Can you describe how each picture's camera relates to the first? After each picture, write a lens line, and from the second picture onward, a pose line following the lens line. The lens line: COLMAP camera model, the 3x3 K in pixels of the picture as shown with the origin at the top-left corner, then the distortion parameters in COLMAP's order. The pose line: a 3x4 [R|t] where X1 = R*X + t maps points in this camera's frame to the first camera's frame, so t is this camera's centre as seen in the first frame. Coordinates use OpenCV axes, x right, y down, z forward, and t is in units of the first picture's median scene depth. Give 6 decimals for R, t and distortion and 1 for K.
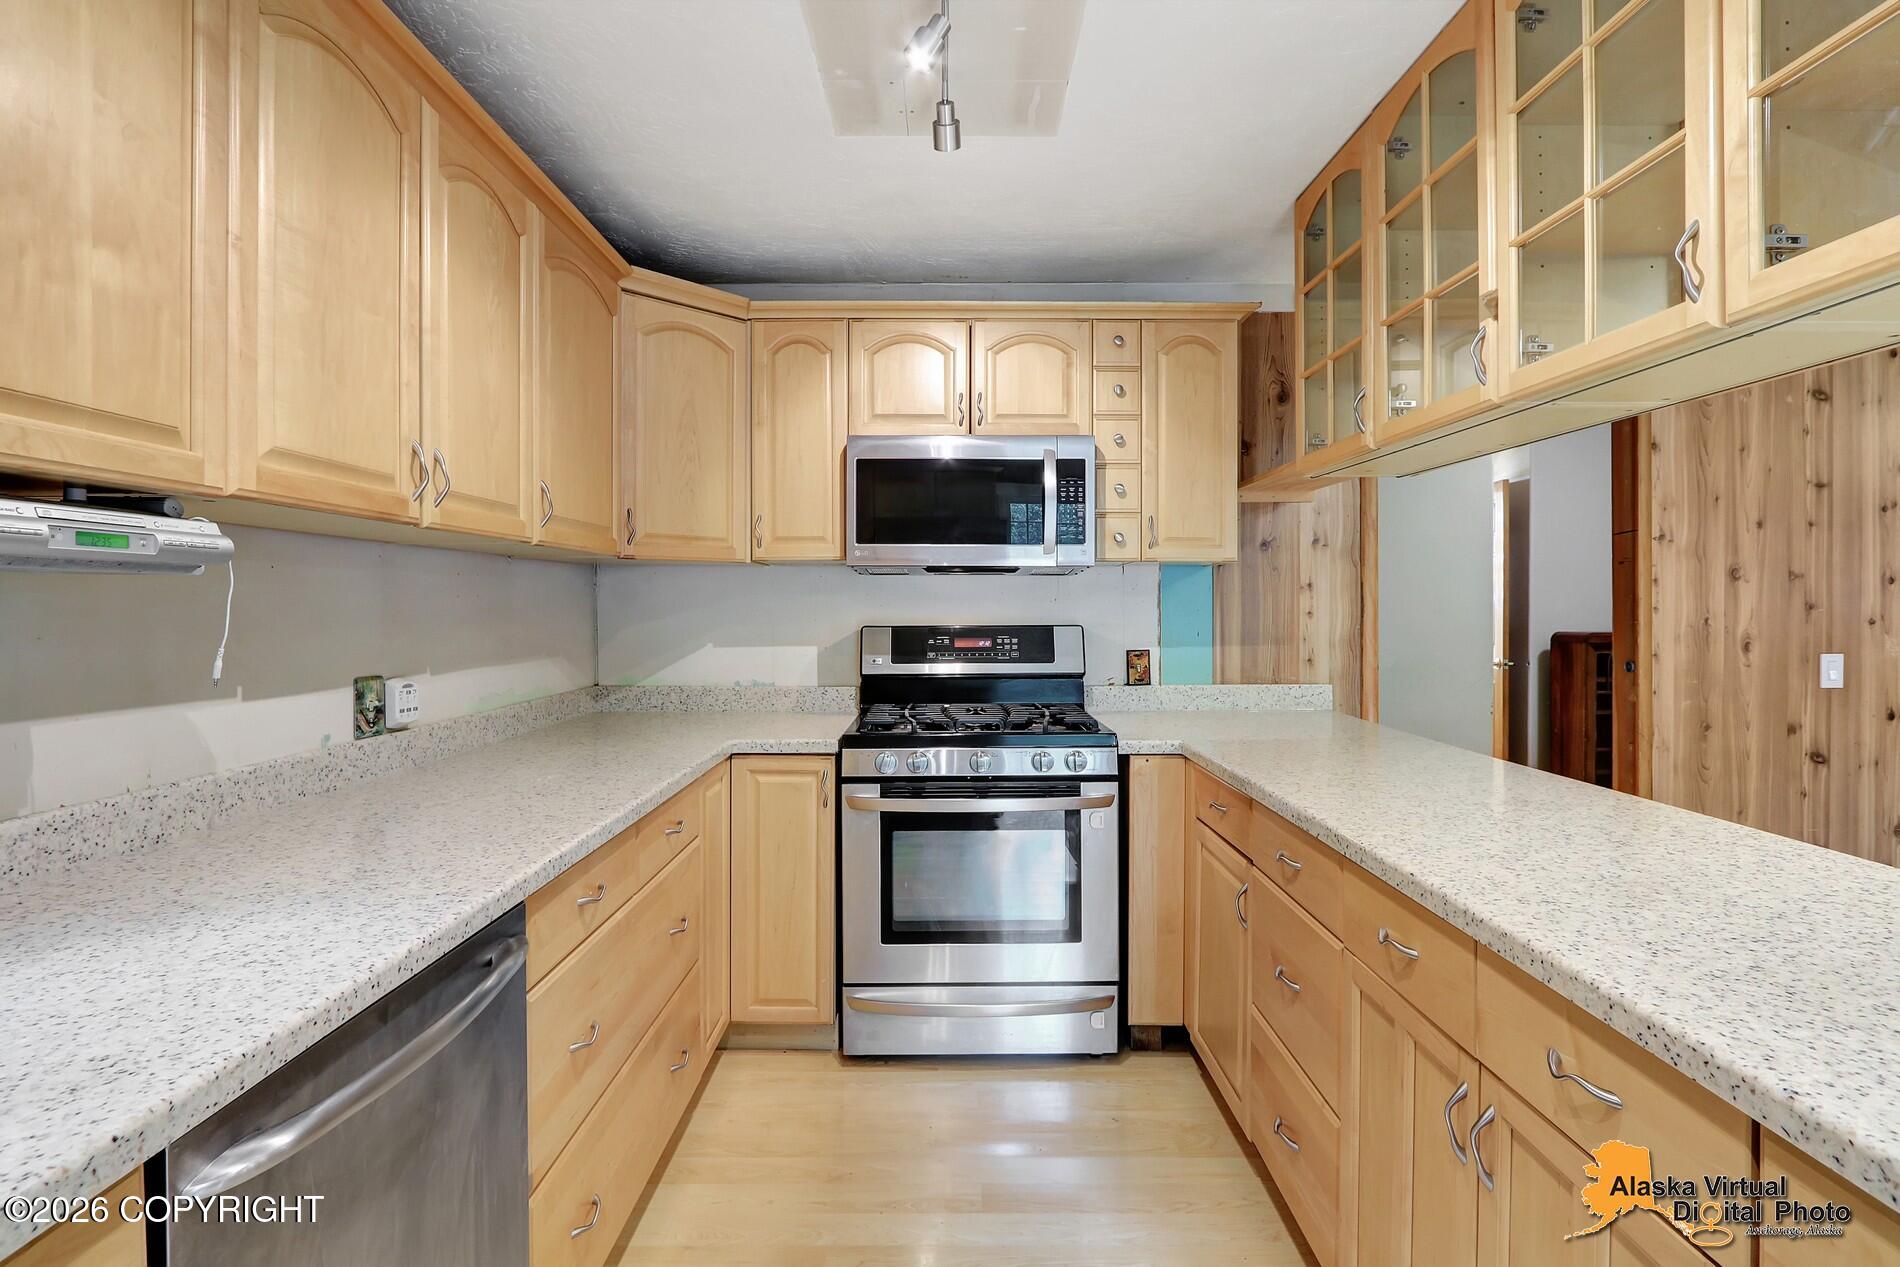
lens RADIAL K [[903.5, 0, 950.1], [0, 903.5, 605.1], [0, 0, 1]] dist [-0.015660, 0.001740]
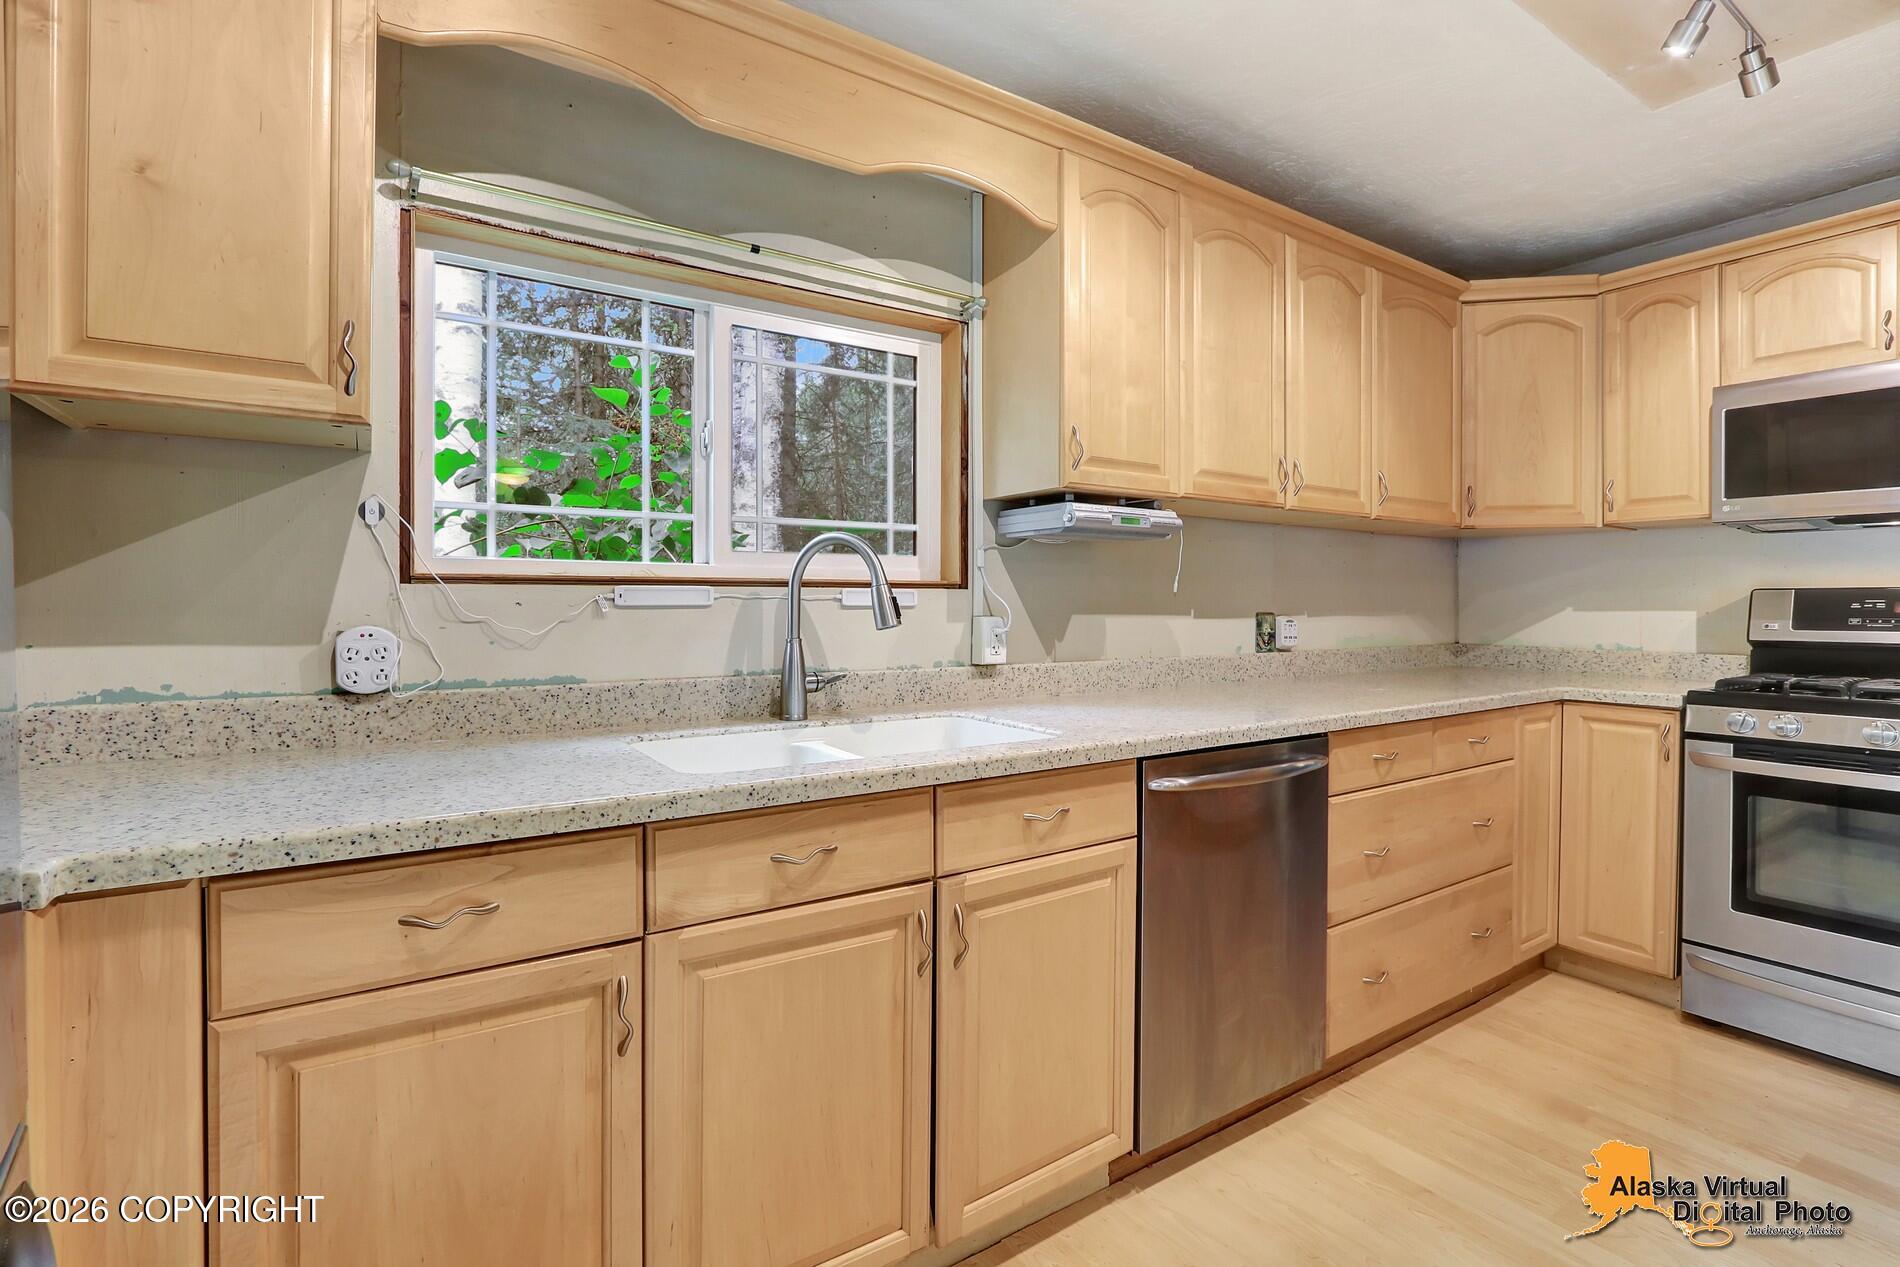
lens RADIAL K [[891.0, 0, 940.8], [0, 891.0, 612.5], [0, 0, 1]] dist [-0.014766, 0.001395]
pose [[0.554421, 0.010680, -0.832168, 0.230304], [-0.003457, 0.999939, 0.010530, 0.049139], [0.832229, -0.002961, 0.554424, -0.225038]]
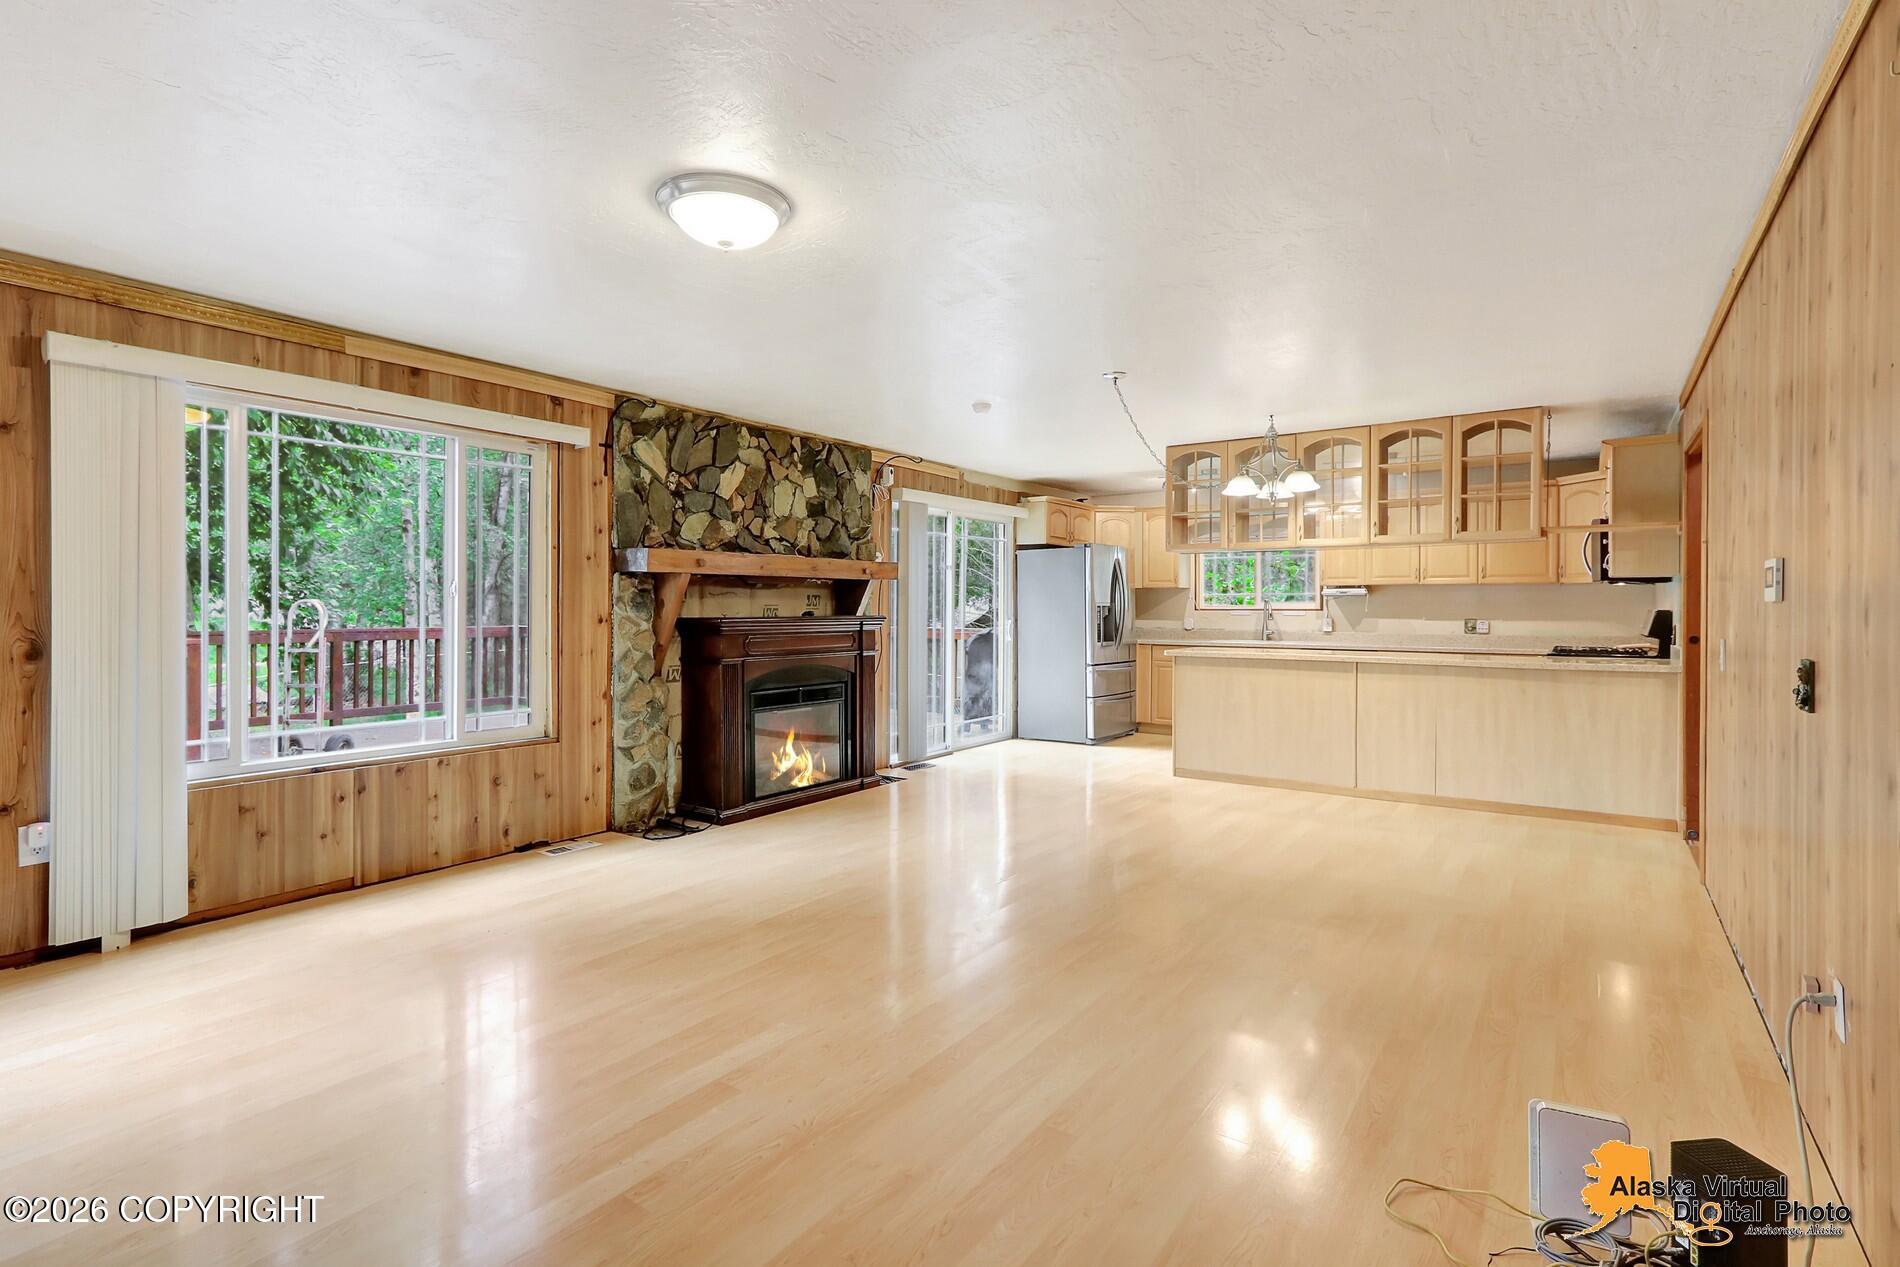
lens RADIAL K [[903.5, 0, 950.1], [0, 903.5, 605.1], [0, 0, 1]] dist [-0.015660, 0.001740]
pose [[-0.570501, -0.000822, -0.821297, 2.969613], [-0.001363, 0.999999, -0.000054, 0.016901], [0.821296, 0.001088, -0.570501, 1.036690]]
